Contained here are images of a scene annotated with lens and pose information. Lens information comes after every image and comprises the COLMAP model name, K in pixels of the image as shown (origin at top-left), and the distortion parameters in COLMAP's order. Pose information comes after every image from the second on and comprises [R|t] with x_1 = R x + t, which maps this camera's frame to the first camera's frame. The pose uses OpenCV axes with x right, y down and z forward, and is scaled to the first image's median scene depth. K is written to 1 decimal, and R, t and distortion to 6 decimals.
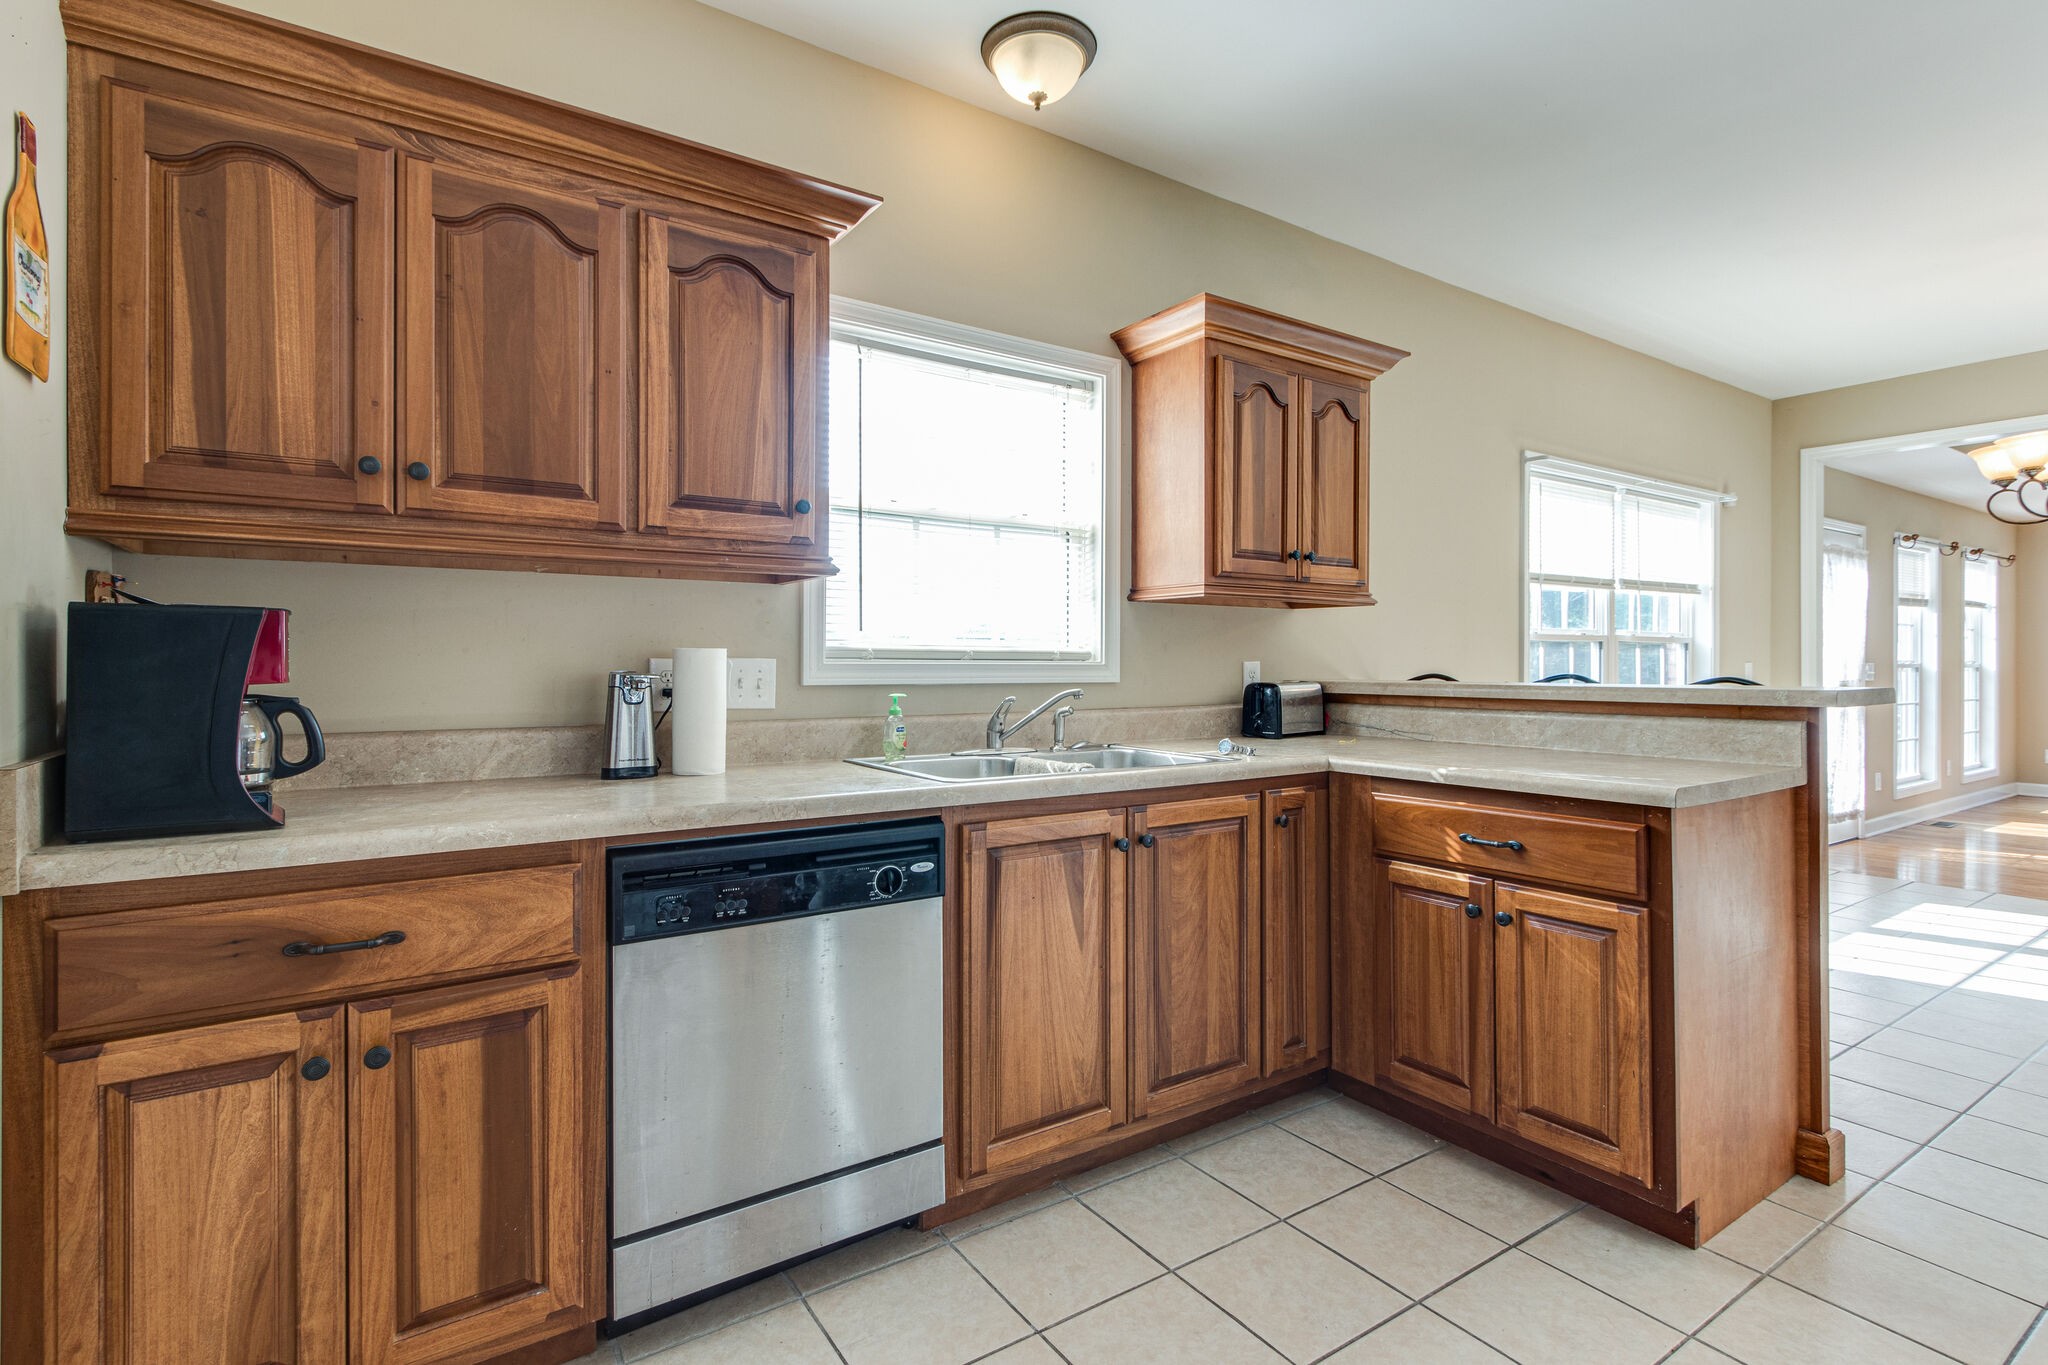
lens RADIAL K [[992.1, 0, 996.4], [0, 992.1, 639.5], [0, 0, 1]] dist [0.001045, -0.000338]
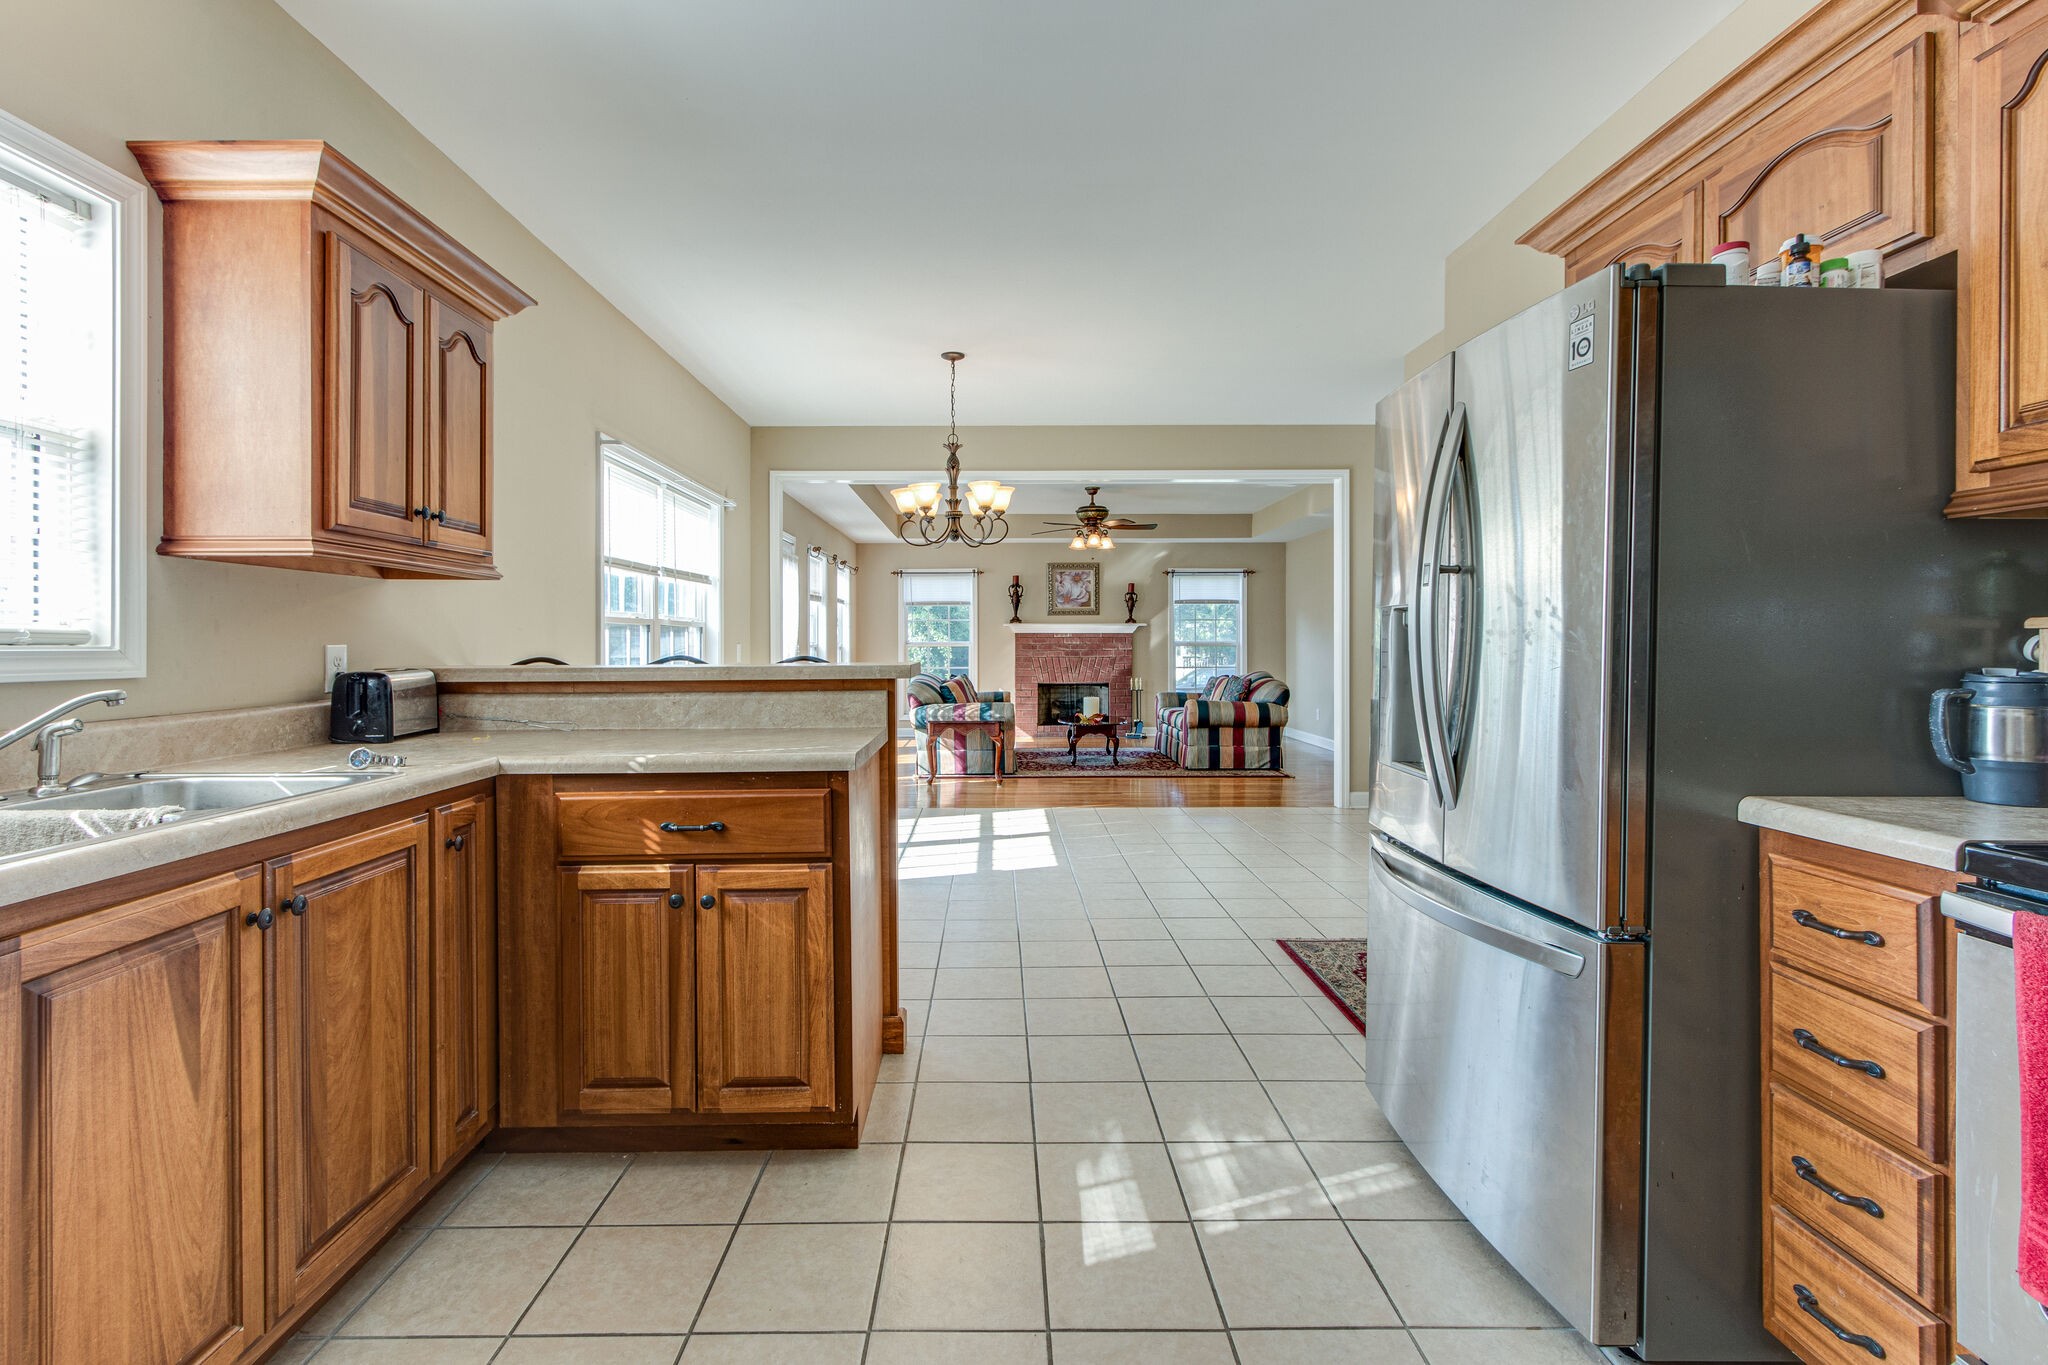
lens RADIAL K [[992.1, 0, 1030.9], [0, 992.1, 629.0], [0, 0, 1]] dist [0.001045, -0.000338]
pose [[0.523355, 0.008549, 0.852072, -0.153758], [-0.013585, 0.999906, -0.001689, 0.004955], [-0.852006, -0.010691, 0.523422, 0.187810]]
